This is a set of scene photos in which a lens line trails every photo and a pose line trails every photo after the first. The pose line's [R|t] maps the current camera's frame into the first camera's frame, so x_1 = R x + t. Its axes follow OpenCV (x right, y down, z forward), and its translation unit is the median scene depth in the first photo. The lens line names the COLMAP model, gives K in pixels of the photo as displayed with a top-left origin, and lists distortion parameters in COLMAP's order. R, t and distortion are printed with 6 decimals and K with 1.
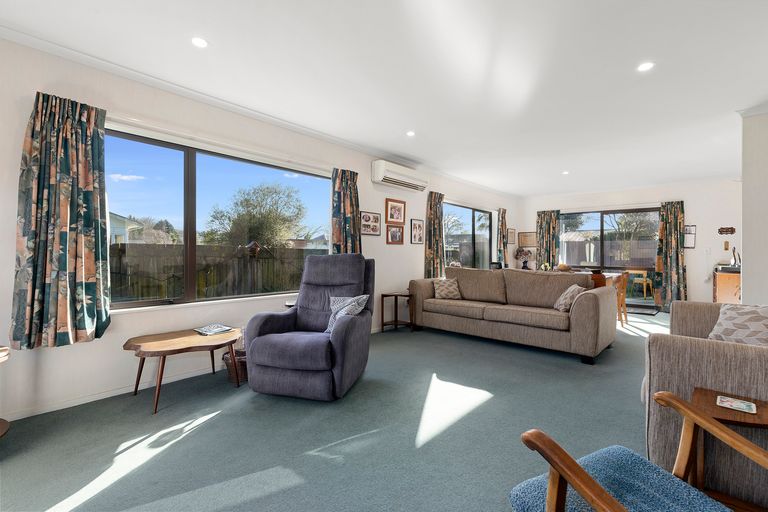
lens RADIAL K [[357.1, 0, 383.6], [0, 357.1, 251.0], [0, 0, 1]] dist [0.005748, -0.000152]
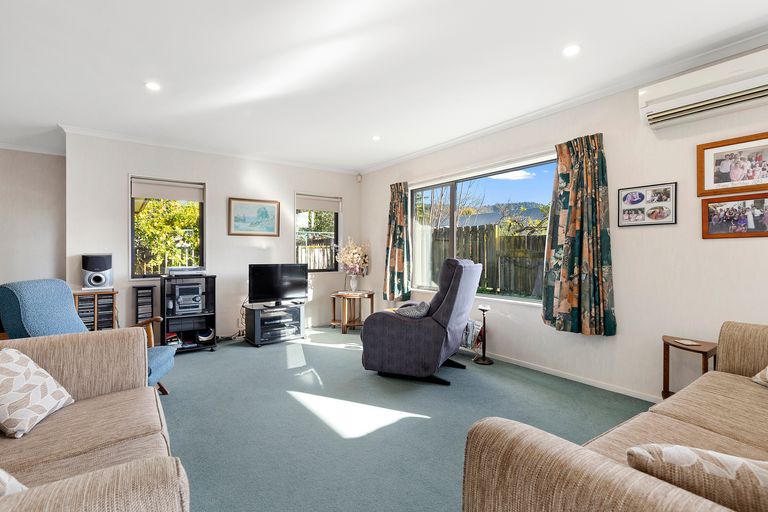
lens RADIAL K [[370.9, 0, 390.3], [0, 370.9, 255.3], [0, 0, 1]] dist [-0.002831, -0.000916]
pose [[-0.230913, 0.005604, -0.972958, 0.626277], [0.015810, 0.999873, 0.002007, -0.006022], [0.972846, -0.014919, -0.230972, 0.745269]]
